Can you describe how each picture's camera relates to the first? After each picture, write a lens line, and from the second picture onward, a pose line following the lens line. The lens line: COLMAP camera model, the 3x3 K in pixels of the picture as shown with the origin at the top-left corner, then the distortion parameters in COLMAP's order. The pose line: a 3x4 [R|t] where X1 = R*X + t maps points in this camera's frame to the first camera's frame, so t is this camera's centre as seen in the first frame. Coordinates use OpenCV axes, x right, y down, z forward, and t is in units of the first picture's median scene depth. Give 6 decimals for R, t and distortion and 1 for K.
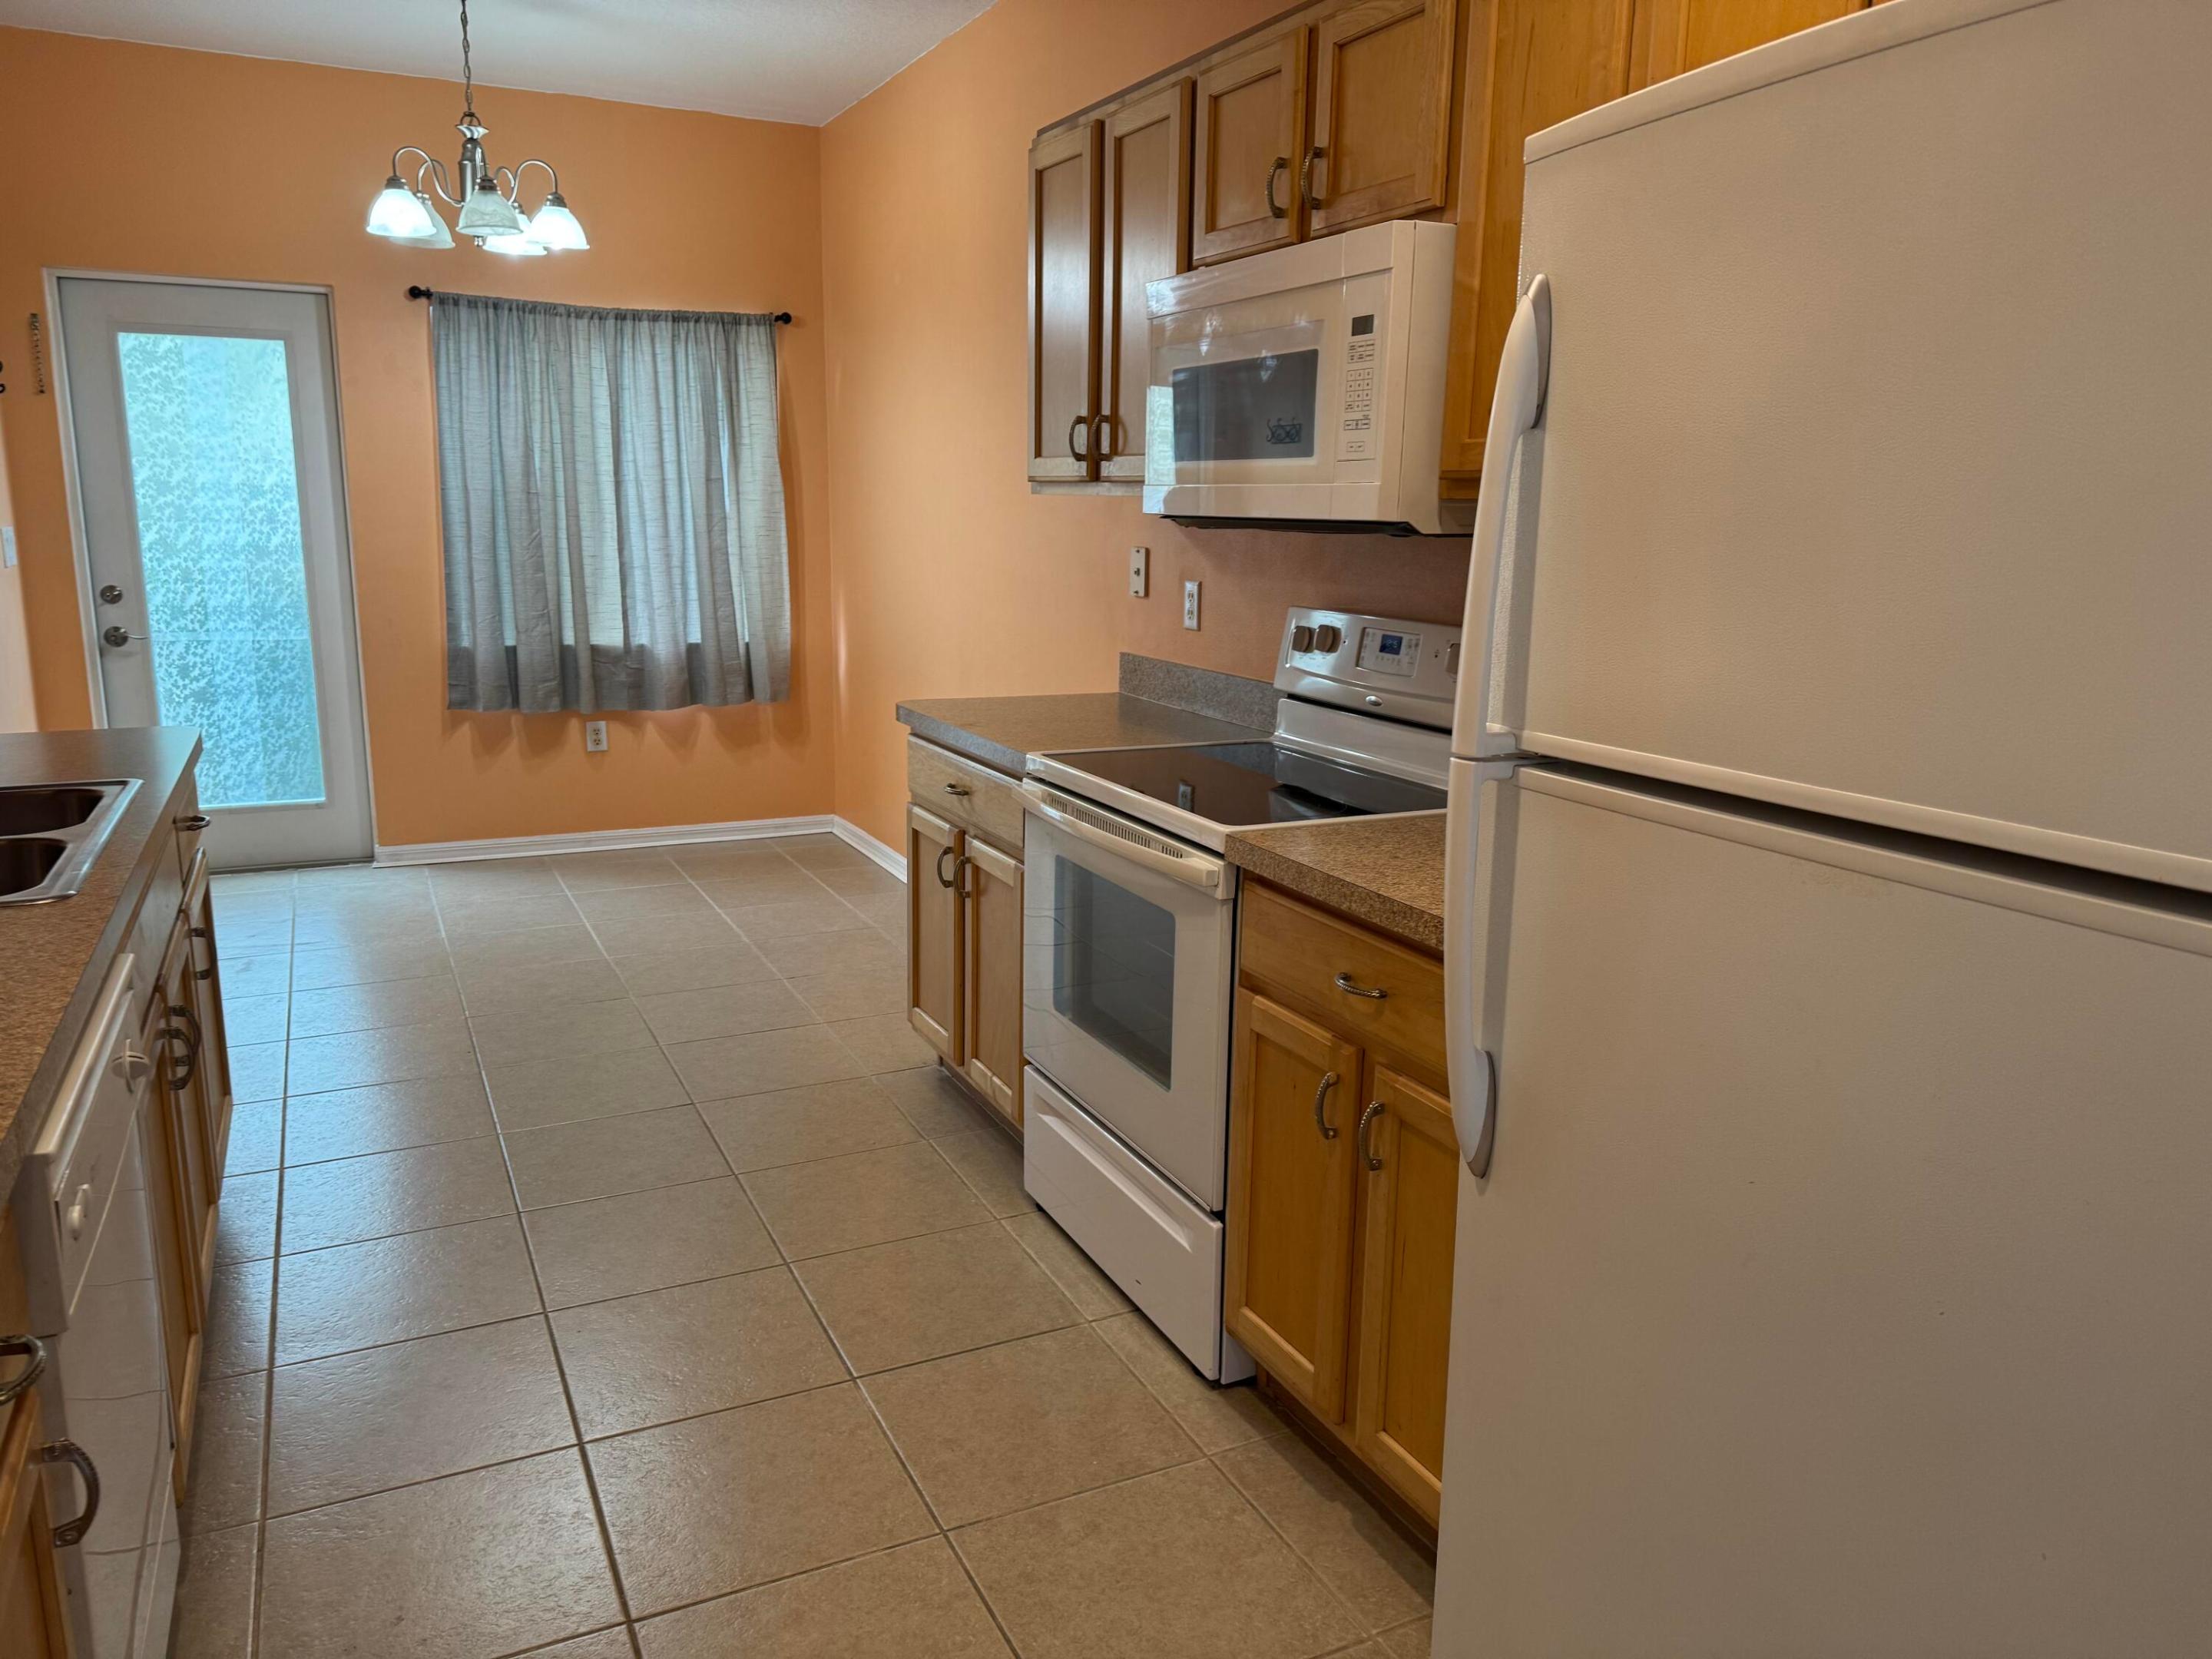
lens RADIAL K [[1550.2, 0, 1093.9], [0, 1550.2, 843.2], [0, 0, 1]] dist [0.133081, -0.134732]
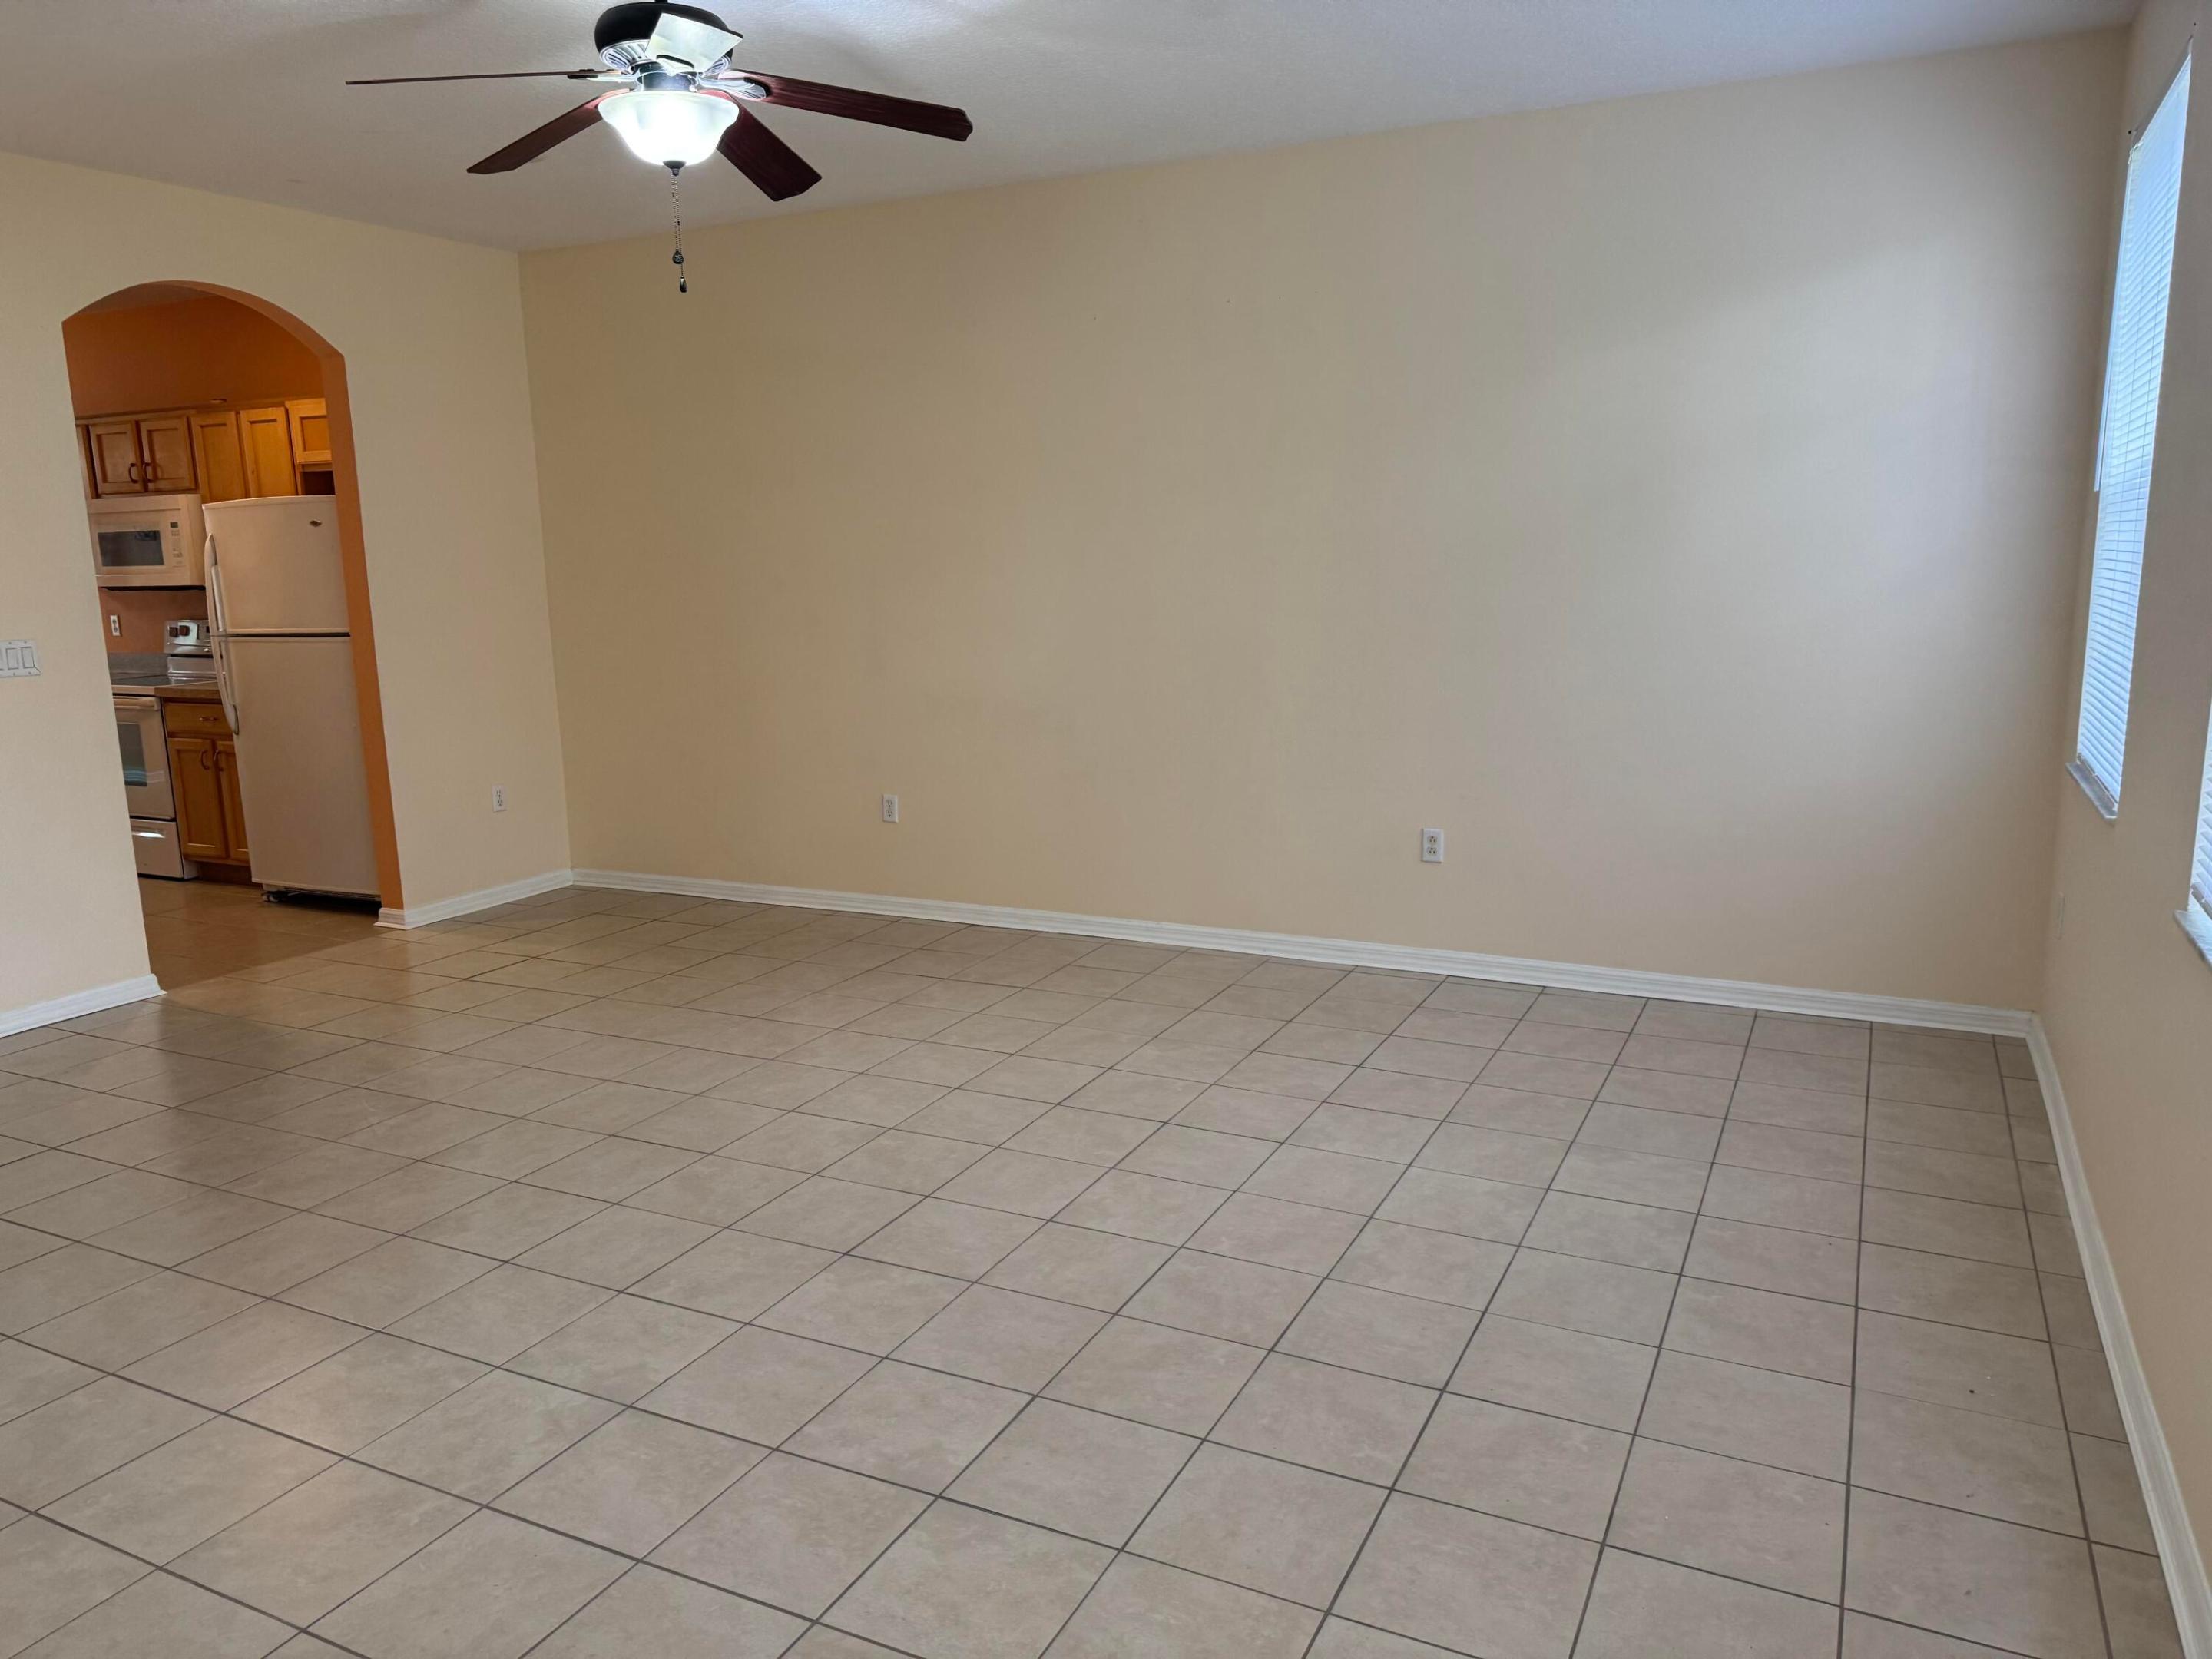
lens RADIAL K [[1579.3, 0, 1104.1], [0, 1579.3, 842.3], [0, 0, 1]] dist [-0.003423, -0.002298]
pose [[0.790010, -0.149723, 0.594532, -0.325145], [0.168142, 0.985452, 0.024744, 0.523954], [-0.589587, 0.080418, 0.803691, -2.544186]]
